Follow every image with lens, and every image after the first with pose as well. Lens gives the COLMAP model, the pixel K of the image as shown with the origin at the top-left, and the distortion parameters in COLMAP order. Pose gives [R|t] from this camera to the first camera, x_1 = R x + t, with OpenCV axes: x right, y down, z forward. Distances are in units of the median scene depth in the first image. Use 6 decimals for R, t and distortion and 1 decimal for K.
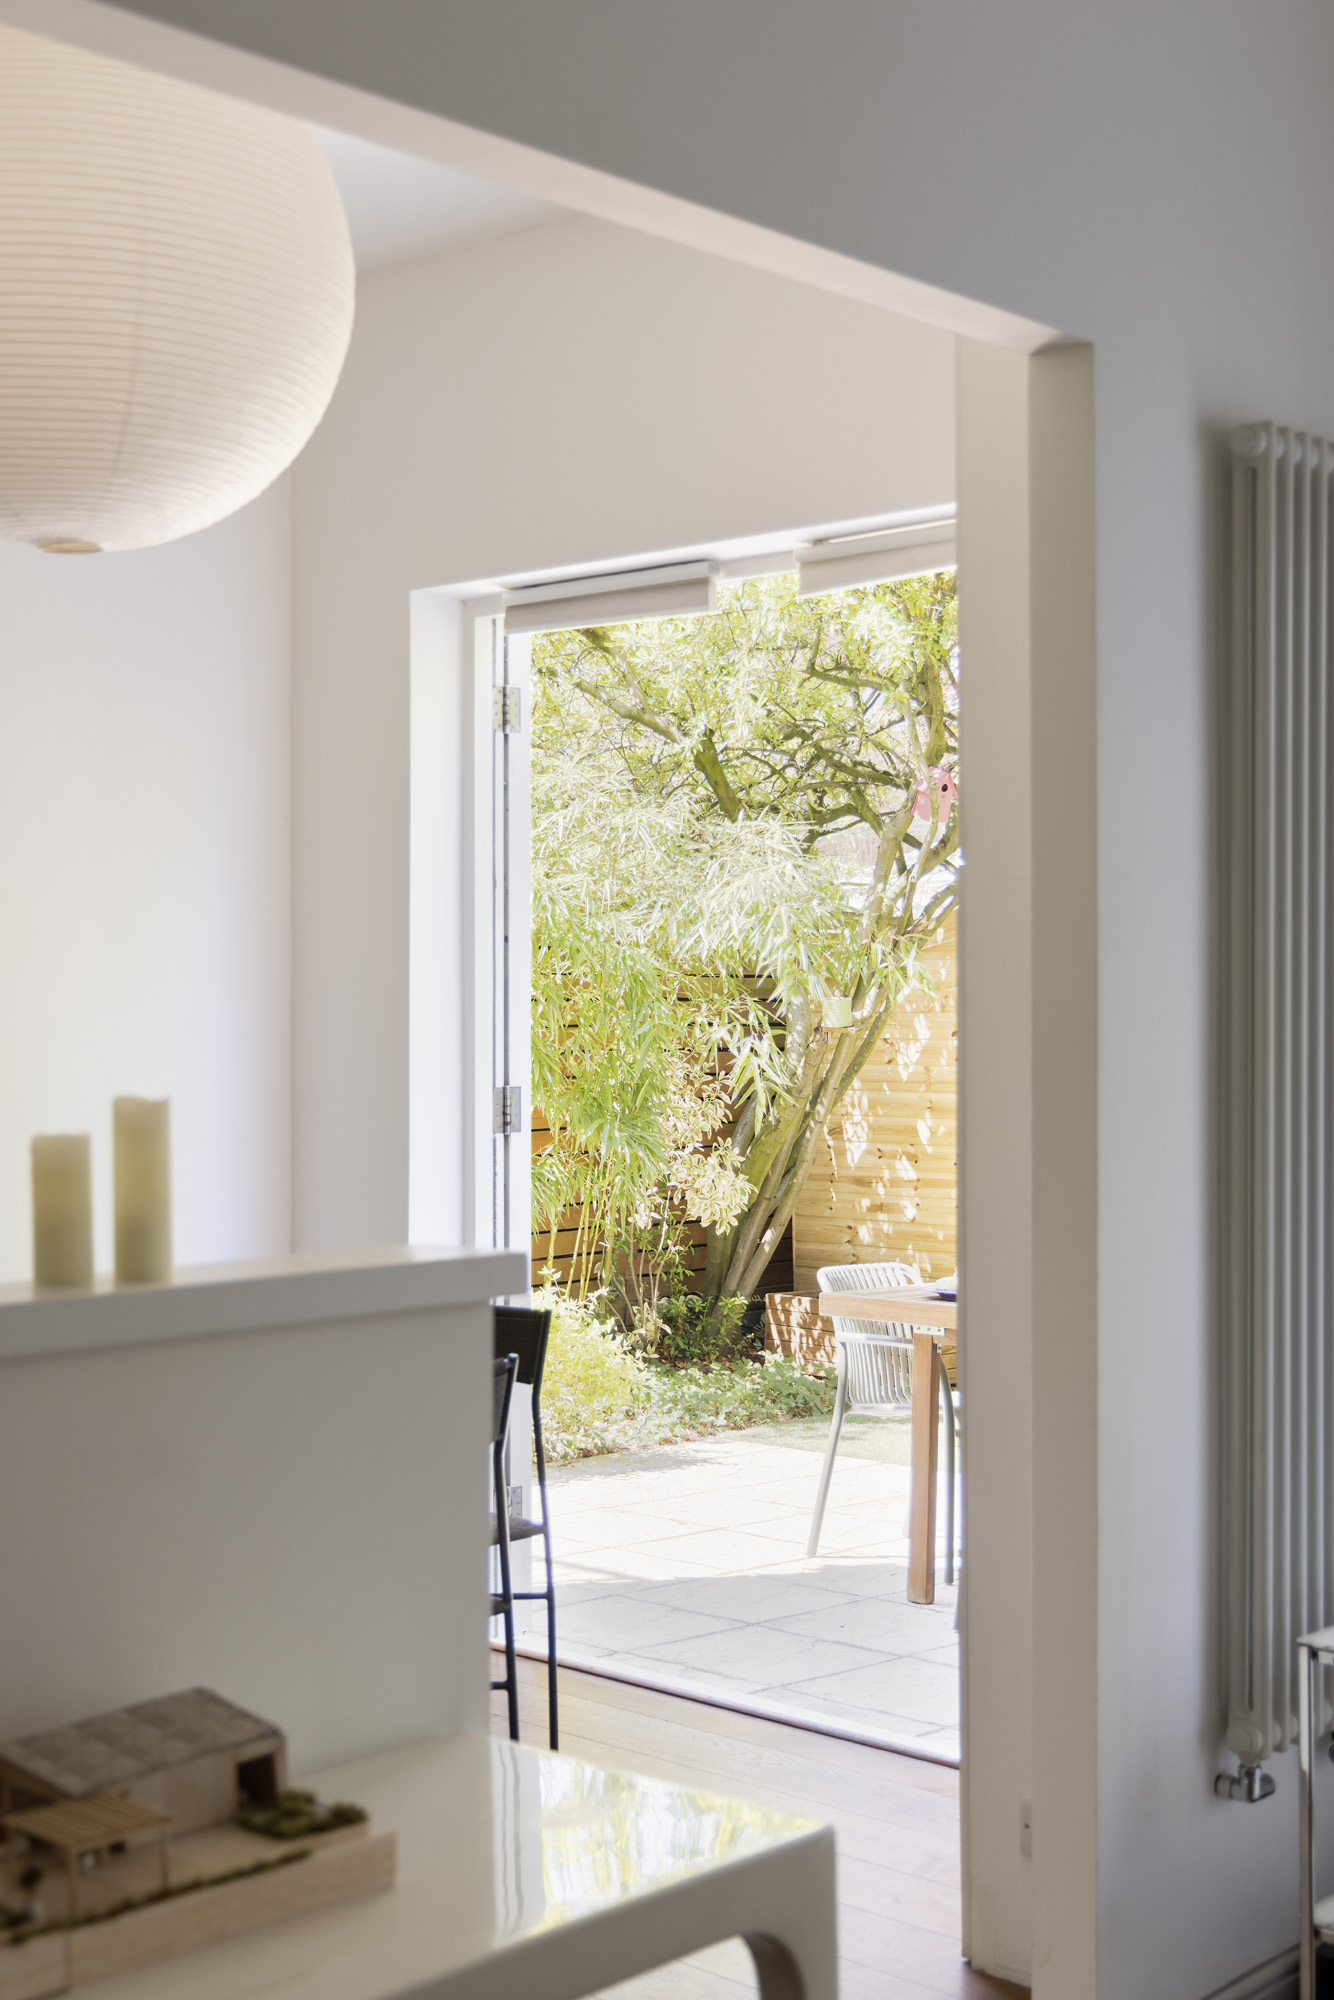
lens RADIAL K [[2622.7, 0, 666.9], [0, 2622.7, 1002.5], [0, 0, 1]] dist [-0.013488, 0.000000]
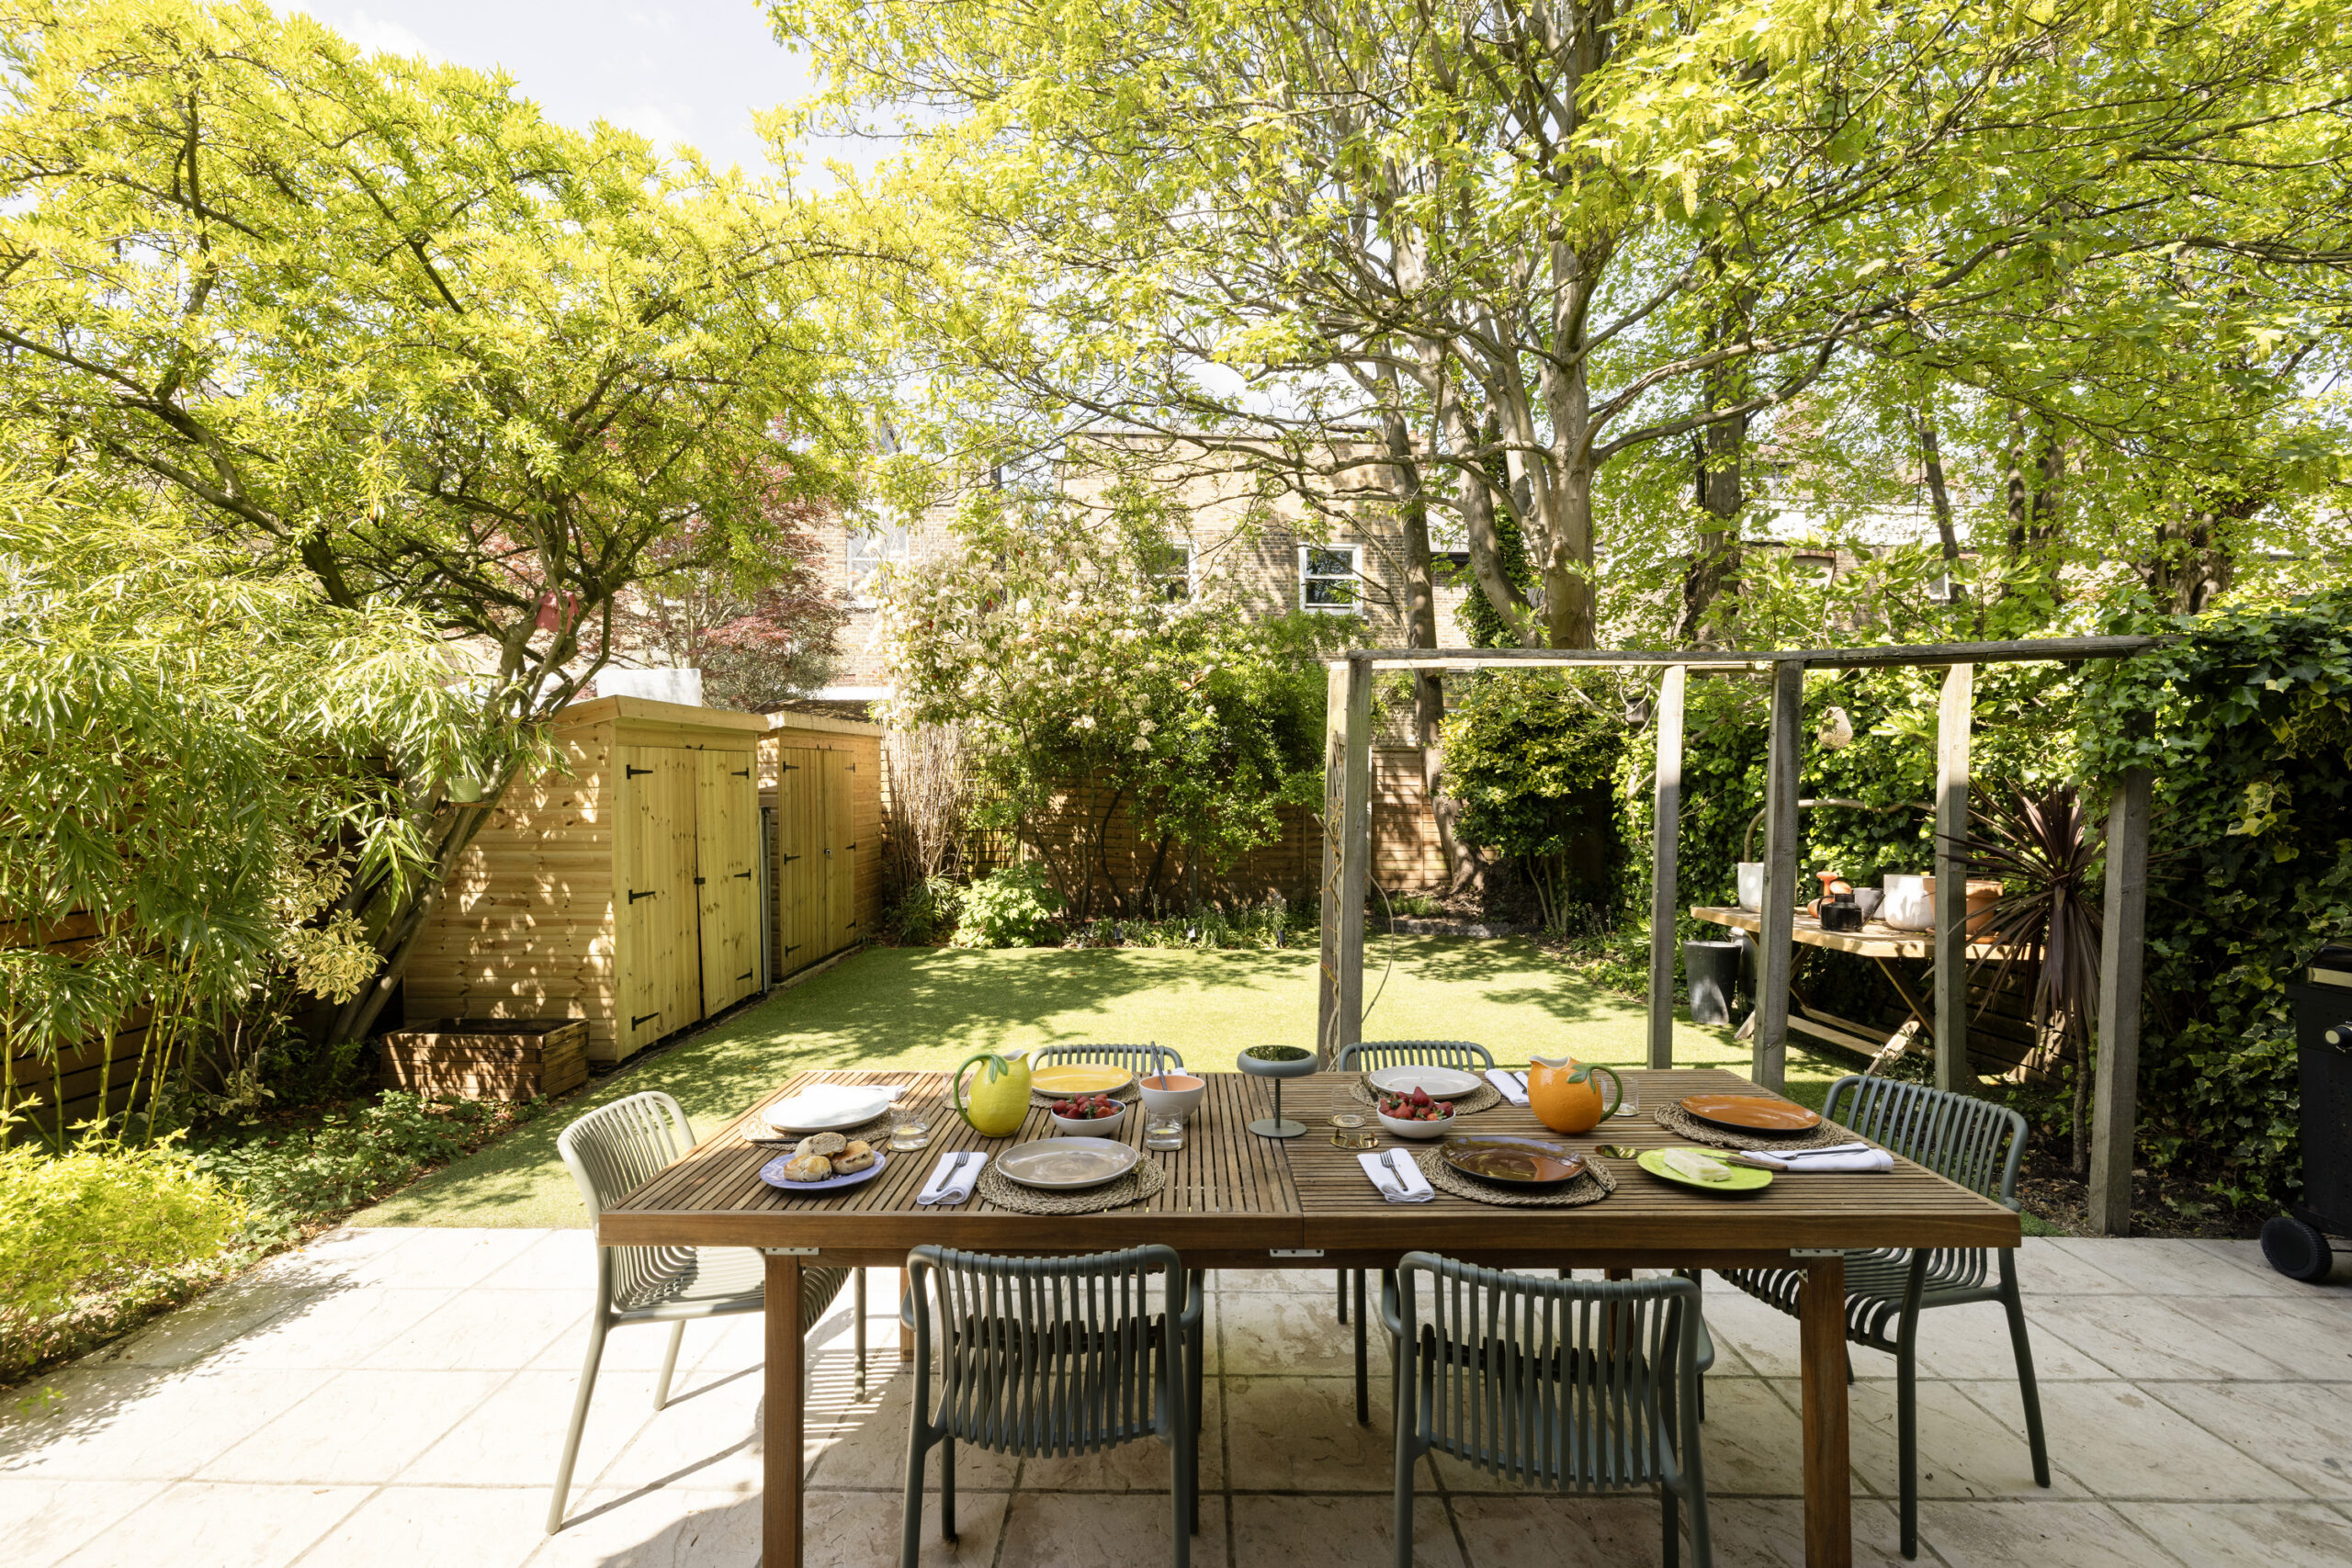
lens RADIAL K [[1073.1, 0, 1172.4], [0, 1073.1, 777.6], [0, 0, 1]] dist [0.003010, 0.000010]
pose [[0.758186, 0.001656, 0.652036, -0.007816], [-0.003204, 0.999994, 0.001186, -0.003403], [-0.652030, -0.002988, 0.758187, 0.482996]]
